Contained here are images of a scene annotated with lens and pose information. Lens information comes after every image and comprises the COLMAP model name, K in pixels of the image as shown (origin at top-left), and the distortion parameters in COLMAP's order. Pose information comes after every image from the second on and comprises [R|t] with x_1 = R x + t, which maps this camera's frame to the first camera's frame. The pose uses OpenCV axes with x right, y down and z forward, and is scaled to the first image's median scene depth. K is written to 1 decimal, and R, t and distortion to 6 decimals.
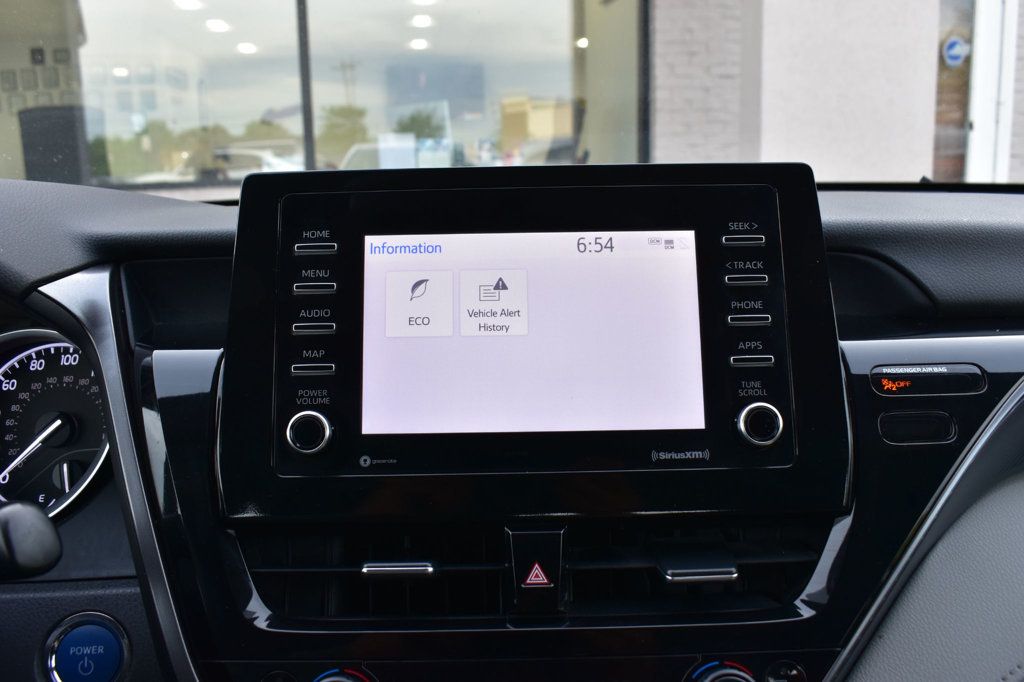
lens RADIAL K [[882.2, 0, 512.0], [0, 882.2, 341.0], [0, 0, 1]] dist [-0.066166, -0.001972]
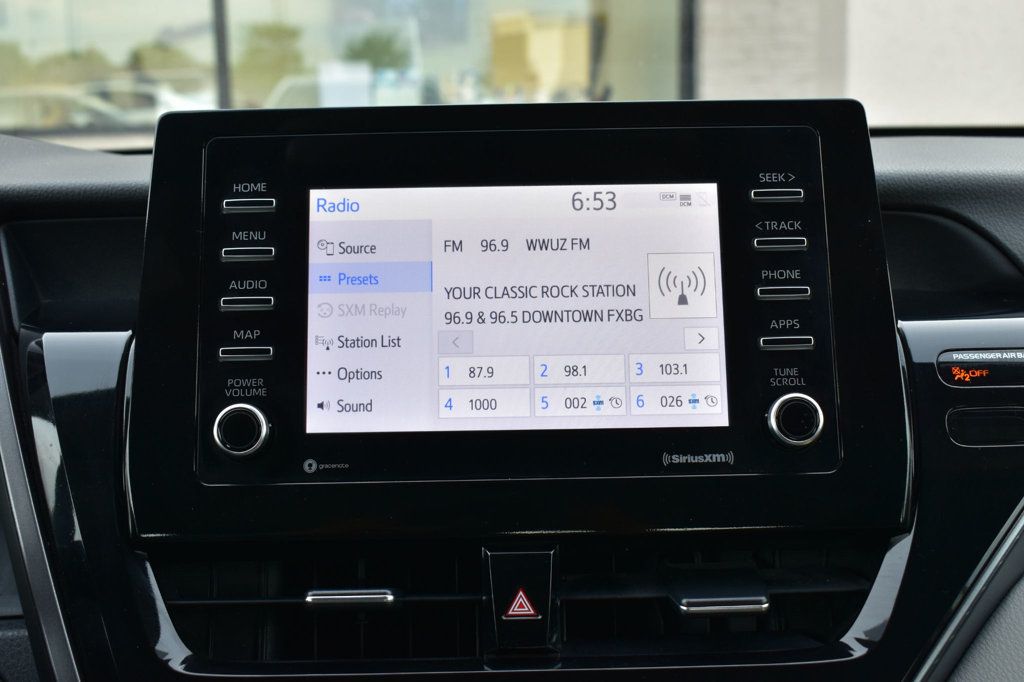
lens RADIAL K [[1241.0, 0, 512.0], [0, 1241.0, 341.0], [0, 0, 1]] dist [-0.023567, -0.032174]
pose [[0.999992, -0.000104, 0.004040, 0.014378], [0.000147, 0.999943, -0.010666, 0.032364], [-0.004039, 0.010666, 0.999935, -0.142481]]
